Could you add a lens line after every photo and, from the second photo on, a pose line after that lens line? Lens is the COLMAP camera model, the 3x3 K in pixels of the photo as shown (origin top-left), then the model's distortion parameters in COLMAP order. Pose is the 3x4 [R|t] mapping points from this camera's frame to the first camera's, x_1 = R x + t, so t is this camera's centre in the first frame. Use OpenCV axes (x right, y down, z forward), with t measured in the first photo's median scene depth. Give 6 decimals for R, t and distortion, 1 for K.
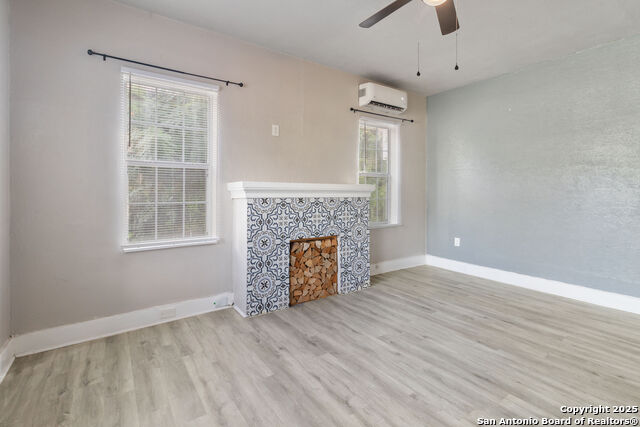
lens RADIAL K [[298.4, 0, 318.2], [0, 298.4, 187.2], [0, 0, 1]] dist [0.001750, 0.000146]
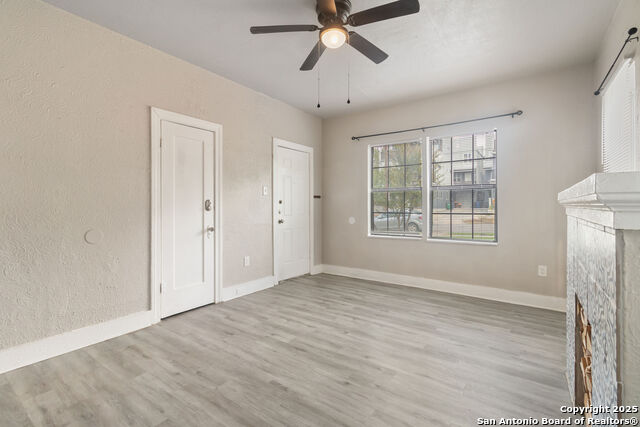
lens RADIAL K [[290.2, 0, 320.9], [0, 290.2, 206.6], [0, 0, 1]] dist [-0.000800, -0.000119]
pose [[-0.941979, -0.000350, -0.335670, 0.557465], [0.008001, 0.999692, -0.023493, 0.030222], [0.335575, -0.024816, -0.941686, 1.399918]]
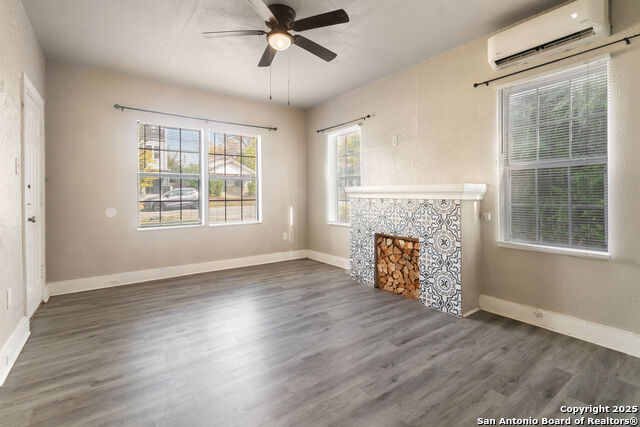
lens RADIAL K [[298.4, 0, 318.2], [0, 298.4, 187.2], [0, 0, 1]] dist [0.001750, 0.000146]
pose [[0.017048, -0.019949, -0.999656, 1.163045], [0.023786, 0.999526, -0.019541, 0.009320], [0.999572, -0.023444, 0.017514, 0.775295]]
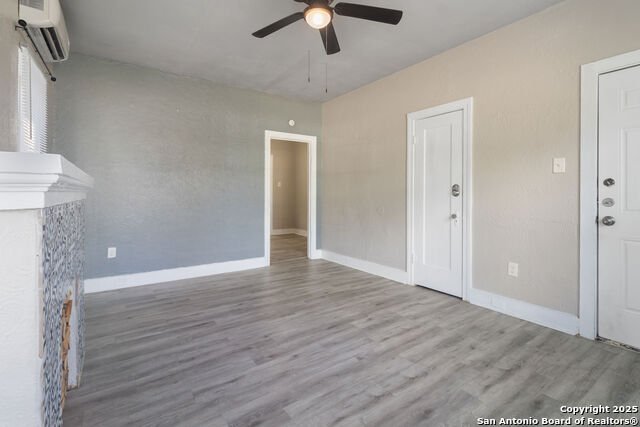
lens RADIAL K [[298.4, 0, 318.2], [0, 298.4, 187.2], [0, 0, 1]] dist [0.001750, 0.000146]
pose [[-0.000850, 0.017579, 0.999845, -0.521739], [-0.022277, 0.999597, -0.017593, 0.013968], [-0.999751, -0.022288, -0.000458, 0.677281]]
